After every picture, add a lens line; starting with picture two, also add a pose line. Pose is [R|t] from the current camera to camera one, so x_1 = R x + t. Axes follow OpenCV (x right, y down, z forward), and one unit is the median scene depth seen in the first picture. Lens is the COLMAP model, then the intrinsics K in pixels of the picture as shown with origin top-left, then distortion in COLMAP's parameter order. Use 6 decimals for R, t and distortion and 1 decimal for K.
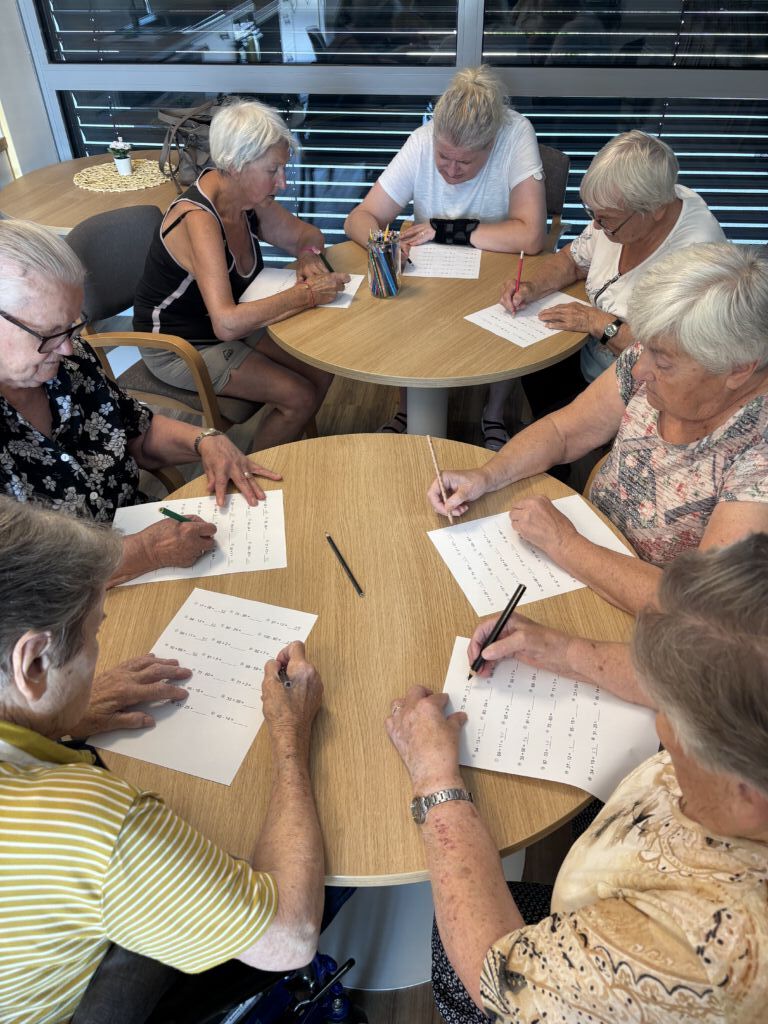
lens RADIAL K [[827.0, 0, 384.0], [0, 827.0, 512.0], [0, 0, 1]] dist [0.055723, -0.050520]
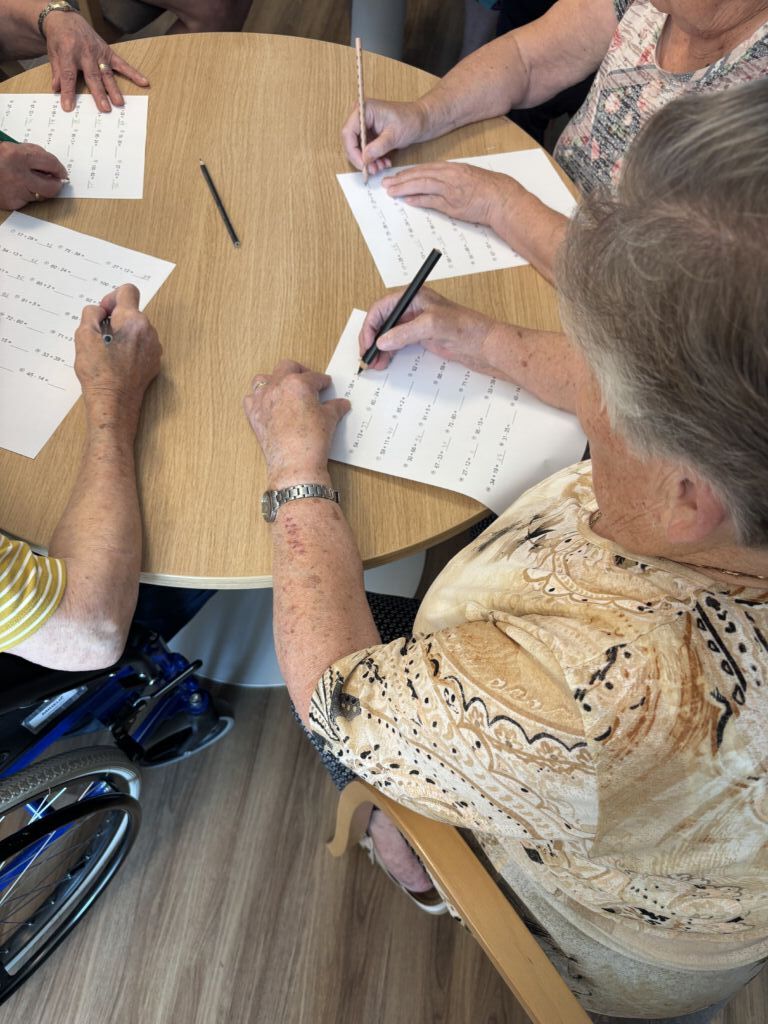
lens RADIAL K [[827.0, 0, 384.0], [0, 827.0, 512.0], [0, 0, 1]] dist [0.055723, -0.050520]
pose [[0.993629, 0.085109, 0.073875, 0.113458], [-0.103603, 0.947816, 0.301515, 0.139219], [-0.044358, -0.307248, 0.950595, 0.297270]]
